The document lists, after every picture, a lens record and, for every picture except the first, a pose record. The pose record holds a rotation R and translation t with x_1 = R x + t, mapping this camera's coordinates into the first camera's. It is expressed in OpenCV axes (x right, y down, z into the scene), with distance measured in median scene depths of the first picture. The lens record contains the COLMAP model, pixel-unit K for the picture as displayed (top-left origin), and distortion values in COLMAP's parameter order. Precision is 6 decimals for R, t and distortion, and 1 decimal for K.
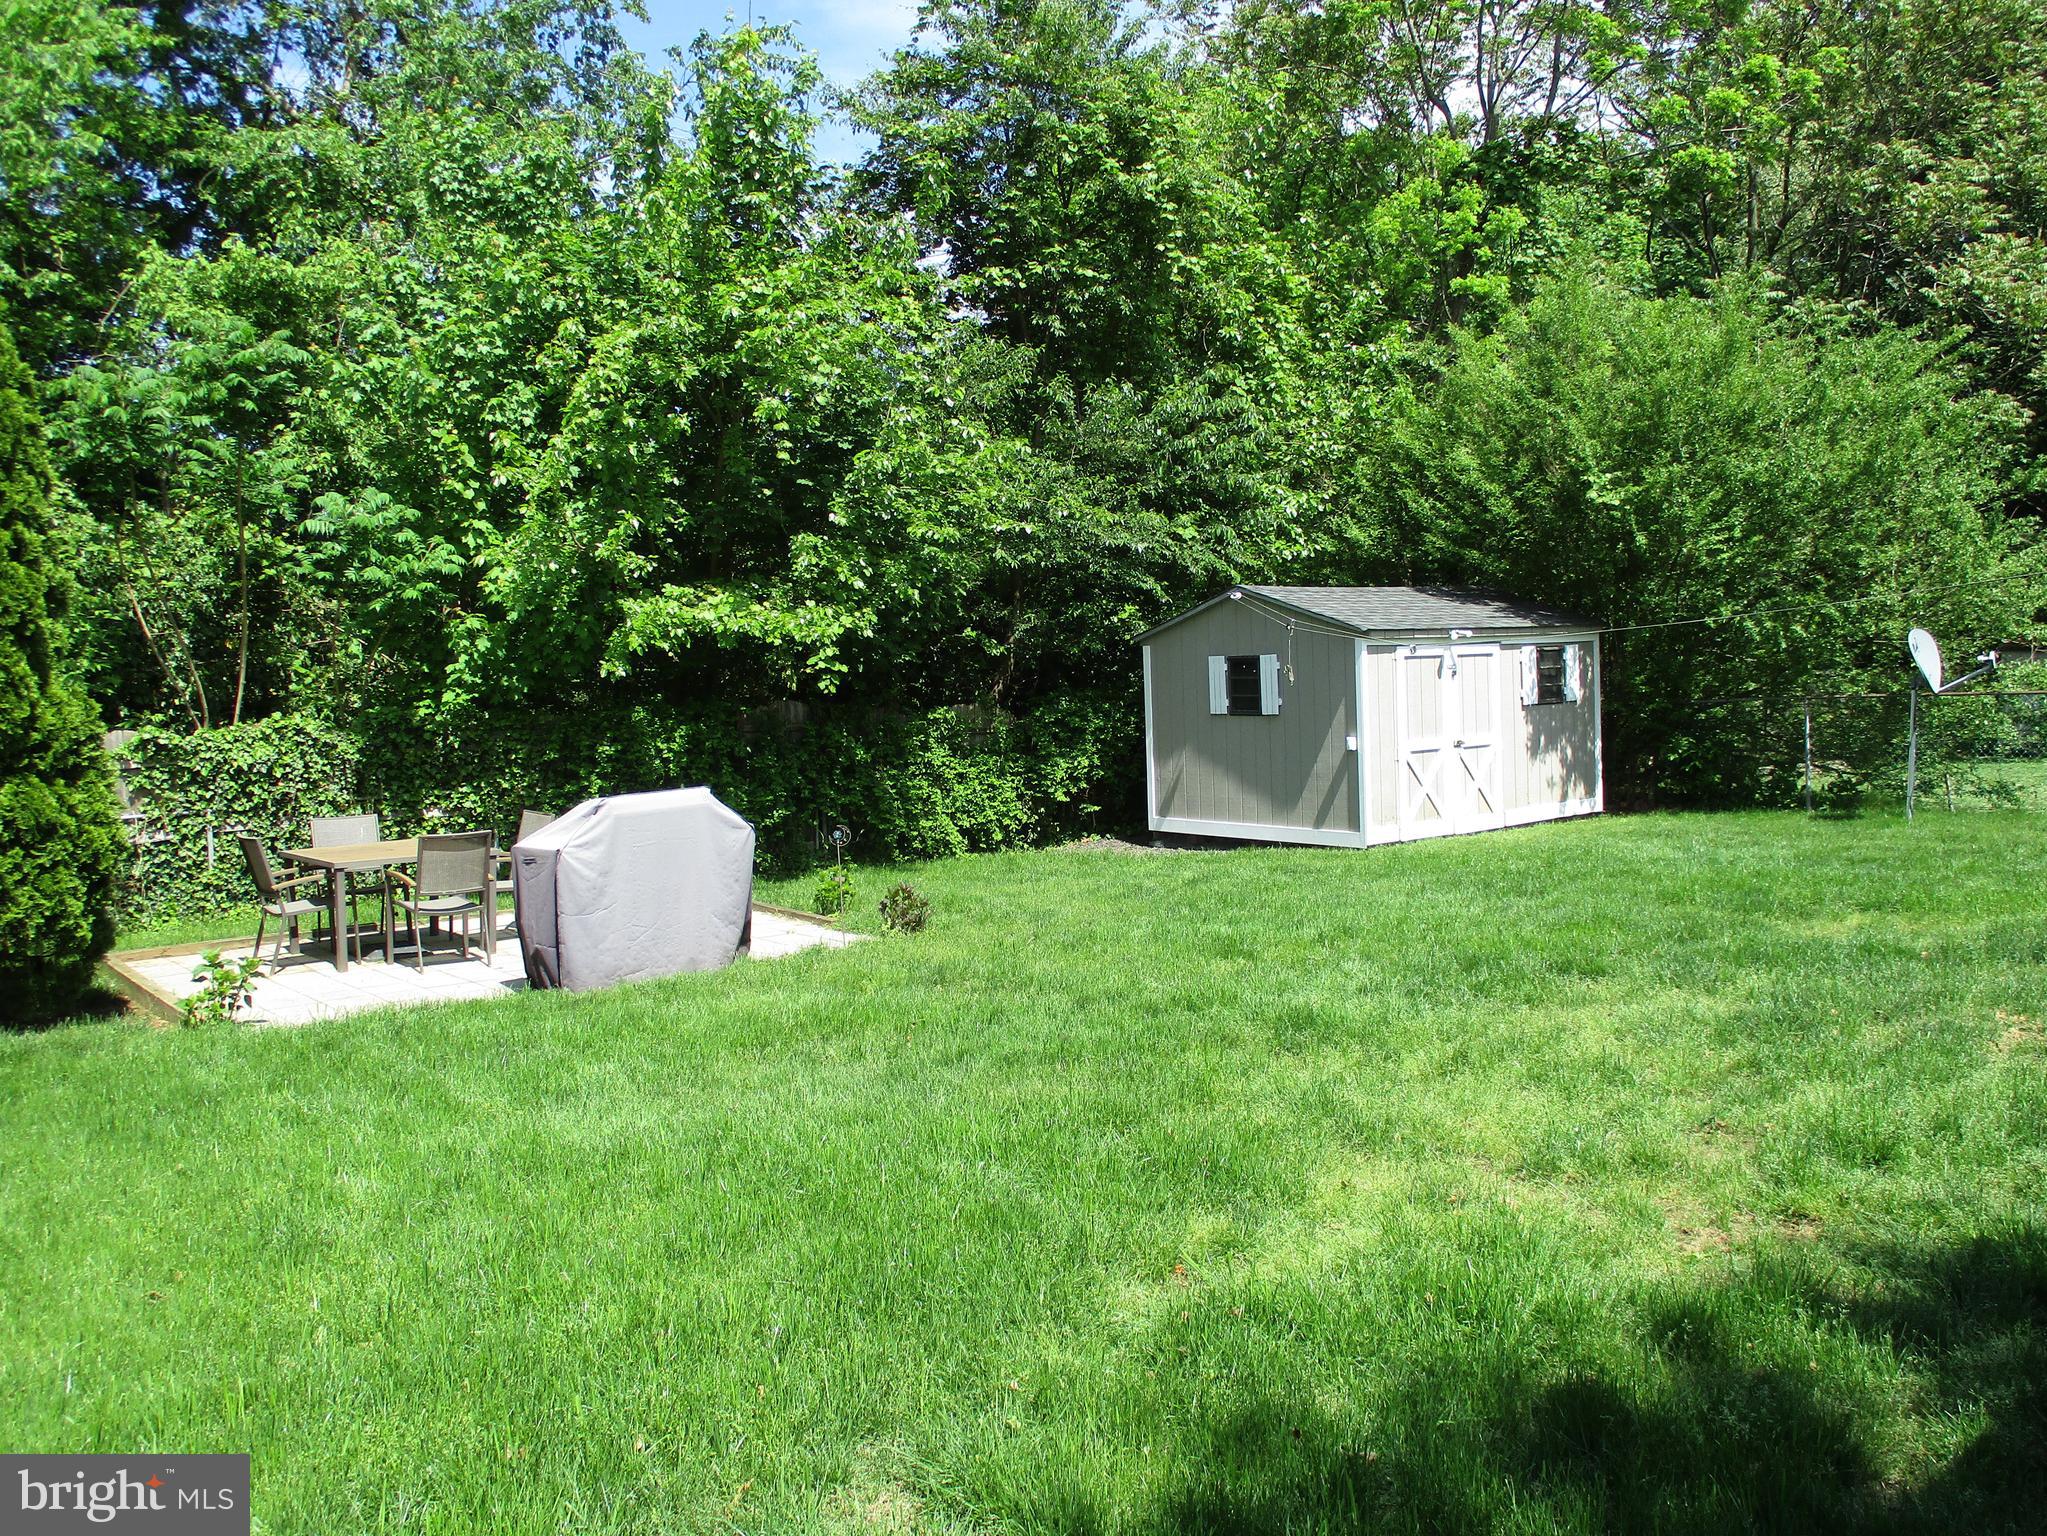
lens RADIAL K [[1713.9, 0, 1026.3], [0, 1713.9, 749.5], [0, 0, 1]] dist [-0.033155, 0.020658]
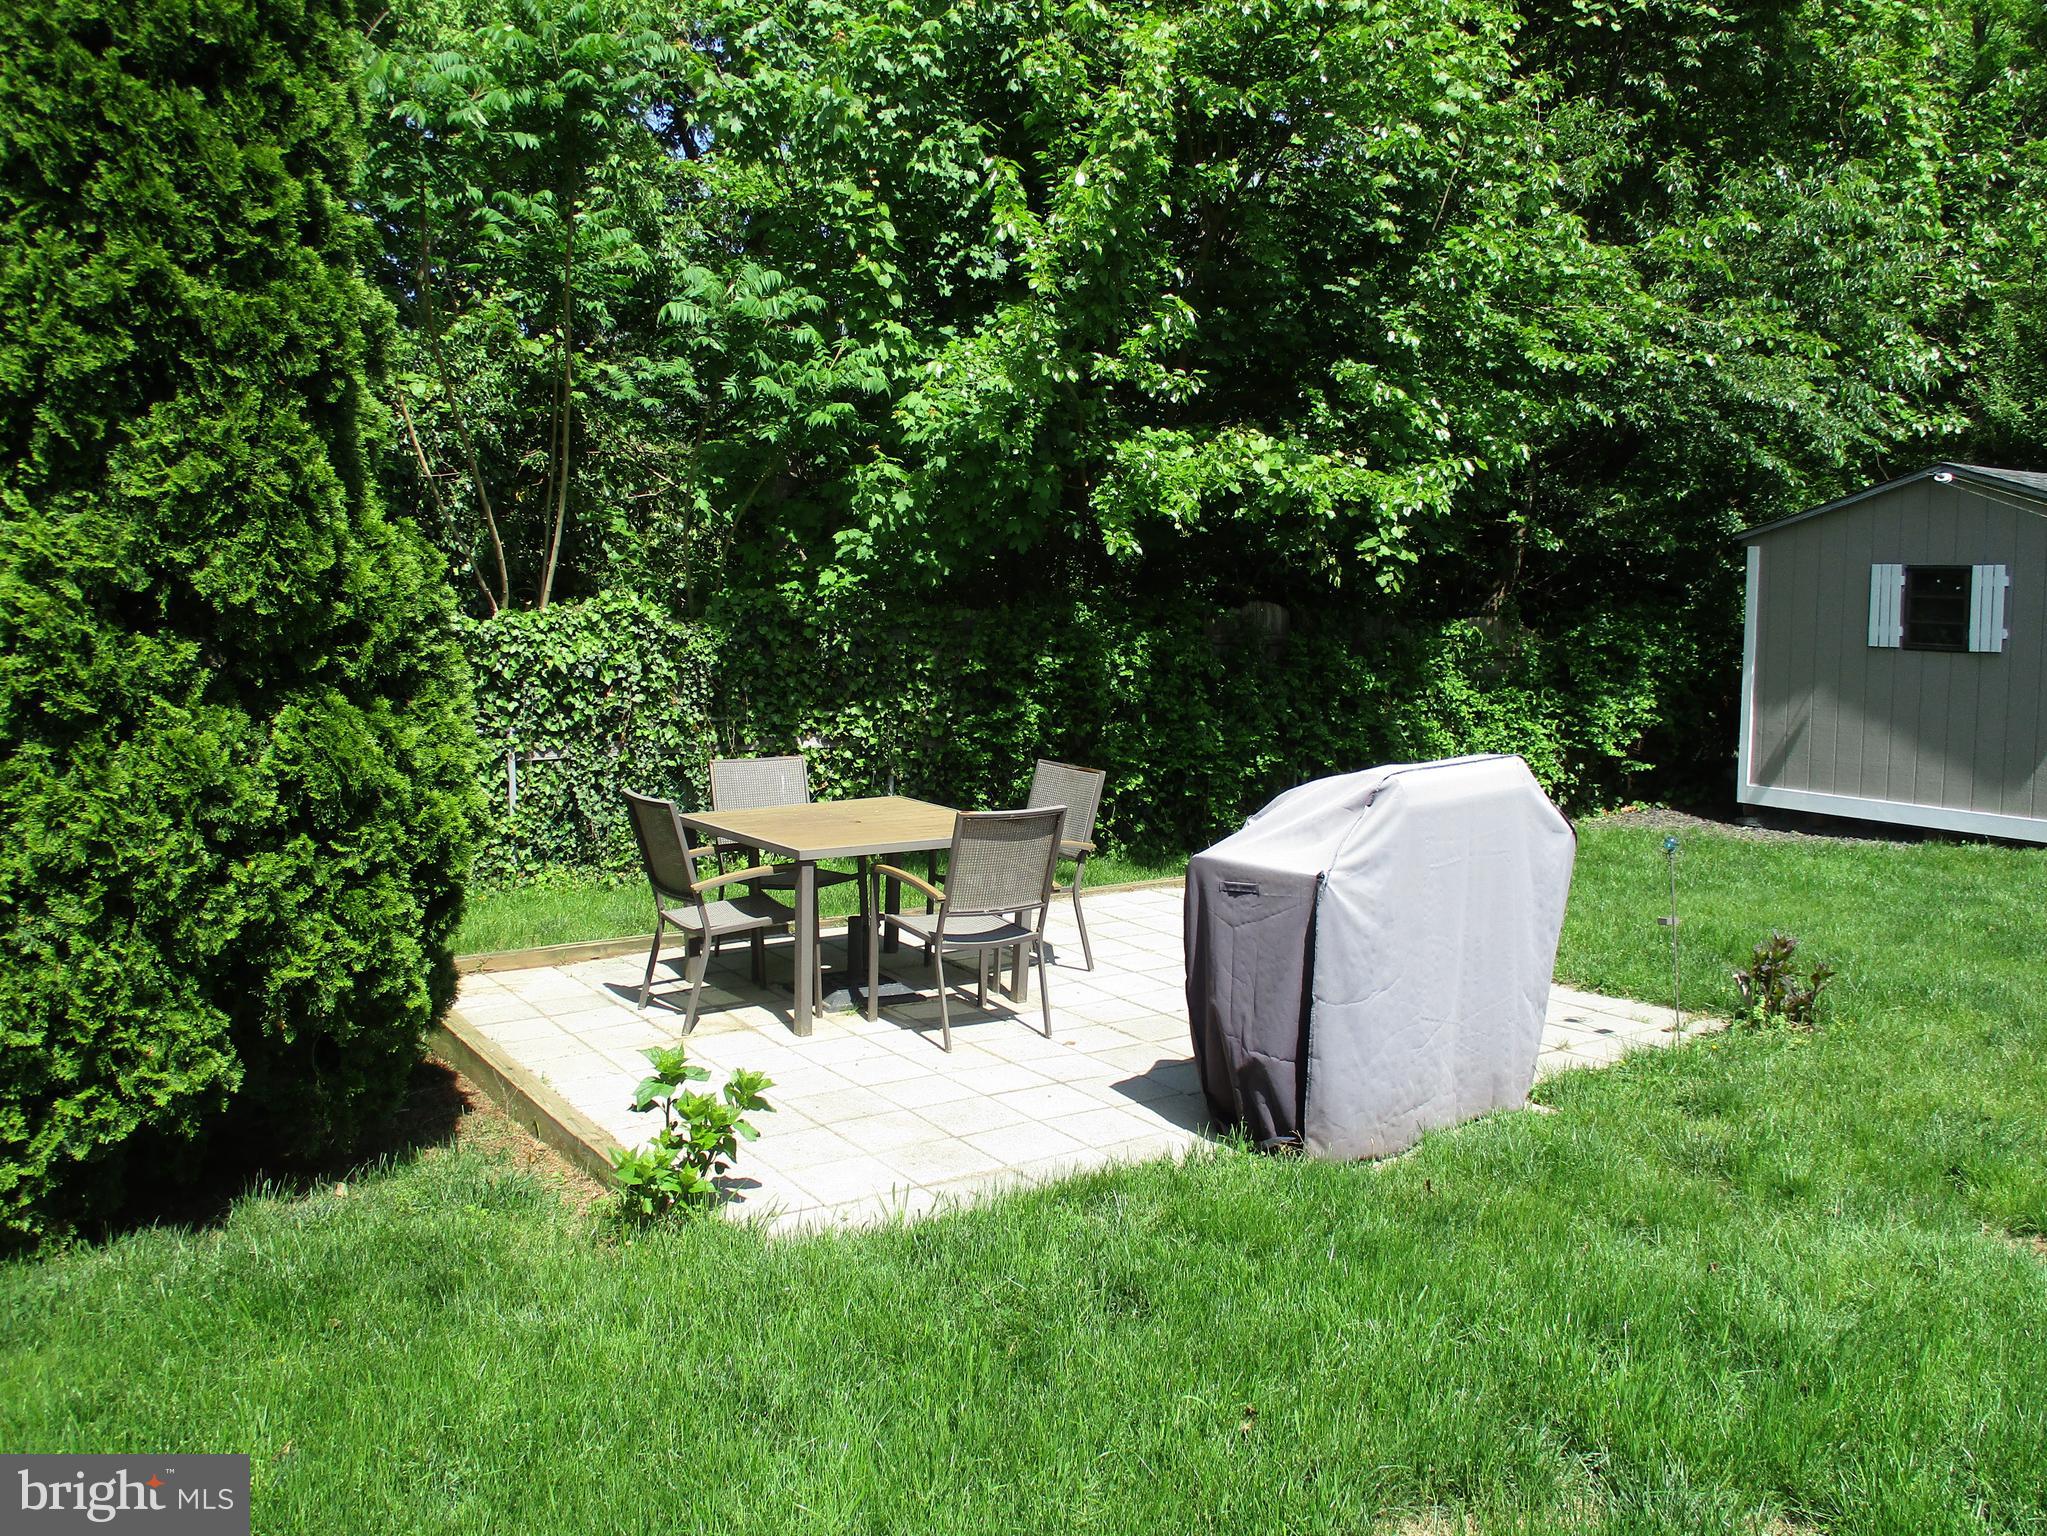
lens RADIAL K [[1703.5, 0, 1023.5], [0, 1703.5, 768.0], [0, 0, 1]] dist [-0.036606, 0.009193]
pose [[0.995785, 0.046097, -0.079289, -0.213933], [-0.041042, 0.997089, 0.064251, -0.001159], [0.082020, -0.060726, 0.994779, 0.325318]]
